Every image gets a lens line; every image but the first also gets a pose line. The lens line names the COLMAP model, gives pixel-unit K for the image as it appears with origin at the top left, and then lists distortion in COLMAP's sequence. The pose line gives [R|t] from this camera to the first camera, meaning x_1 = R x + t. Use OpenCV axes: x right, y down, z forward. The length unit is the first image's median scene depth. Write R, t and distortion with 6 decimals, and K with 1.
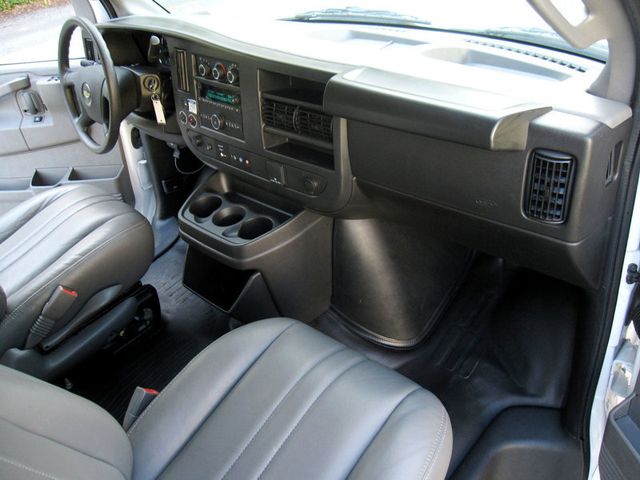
lens RADIAL K [[536.1, 0, 320.0], [0, 536.1, 240.0], [0, 0, 1]] dist [-0.057008, 0.014986]
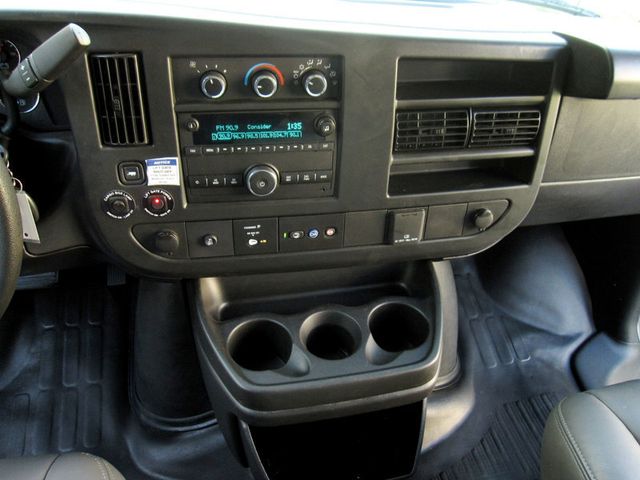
lens RADIAL K [[536.1, 0, 320.0], [0, 536.1, 240.0], [0, 0, 1]] dist [-0.057008, 0.014986]
pose [[0.550739, -0.370381, 0.748000, -0.562823], [0.370297, 0.911558, 0.178725, -0.241259], [-0.748042, 0.178551, 0.639182, 0.643416]]
